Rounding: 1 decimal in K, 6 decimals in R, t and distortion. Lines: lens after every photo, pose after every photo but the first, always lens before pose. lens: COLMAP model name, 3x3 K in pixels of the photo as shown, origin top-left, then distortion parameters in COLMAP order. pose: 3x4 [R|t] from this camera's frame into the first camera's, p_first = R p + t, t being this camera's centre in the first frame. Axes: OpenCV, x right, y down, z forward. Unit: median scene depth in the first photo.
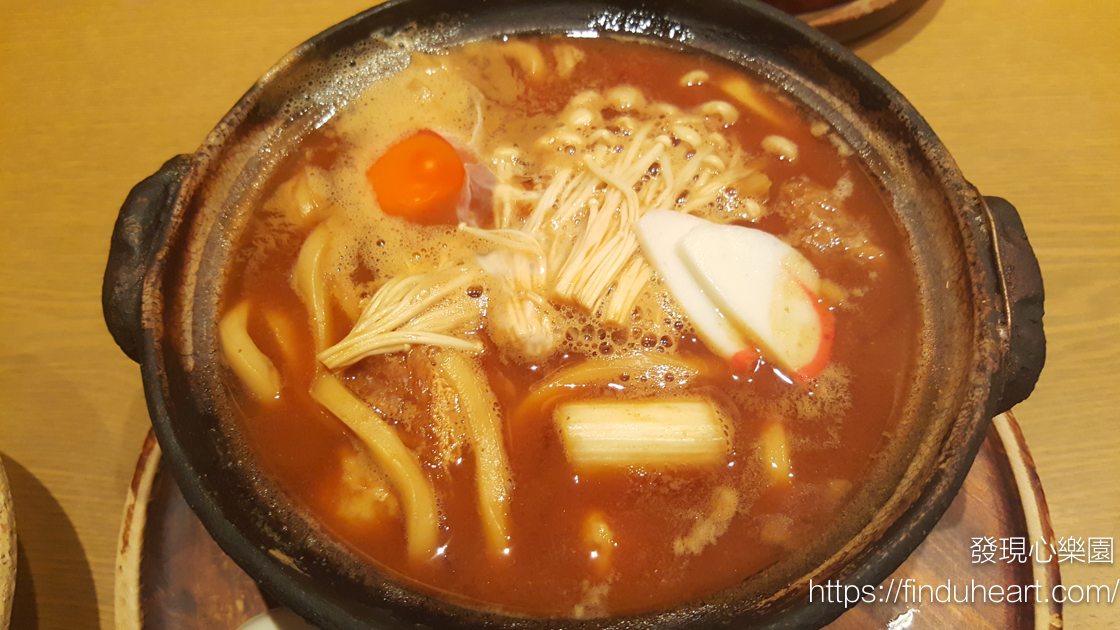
lens RADIAL K [[964.1, 0, 560.0], [0, 964.1, 315.0], [0, 0, 1]] dist [-0.108384, 0.001807]
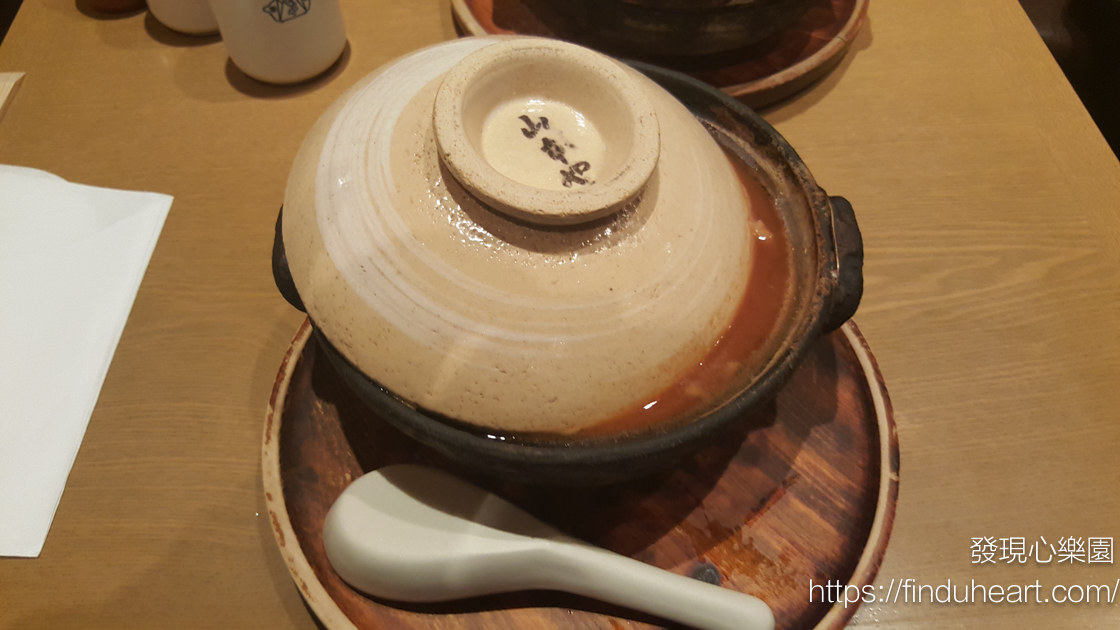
lens RADIAL K [[964.1, 0, 560.0], [0, 964.1, 315.0], [0, 0, 1]] dist [-0.108384, 0.001807]
pose [[0.999926, -0.010201, 0.006638, -0.012856], [0.010672, 0.997107, -0.075256, 0.177732], [-0.005851, 0.075321, 0.997142, -0.544130]]
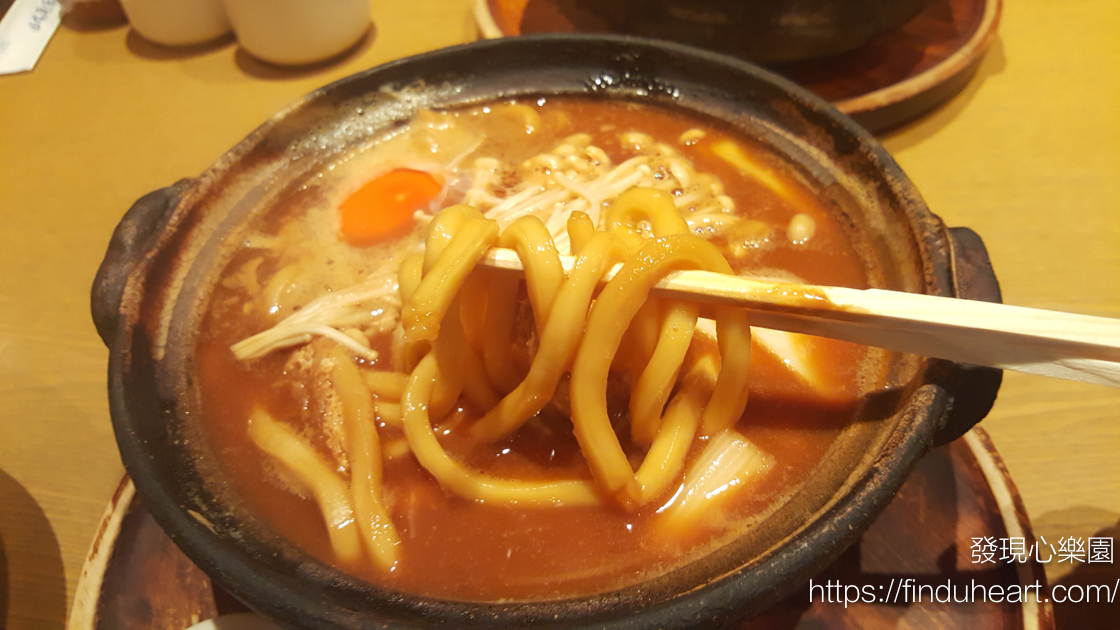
lens RADIAL K [[964.3, 0, 581.4], [0, 964.3, 296.1], [0, 0, 1]] dist [-0.099627, -0.001518]
pose [[0.995649, 0.032304, -0.087408, 0.145857], [-0.048806, 0.979824, -0.193813, 0.151329], [0.079383, 0.197236, 0.977137, 0.003263]]
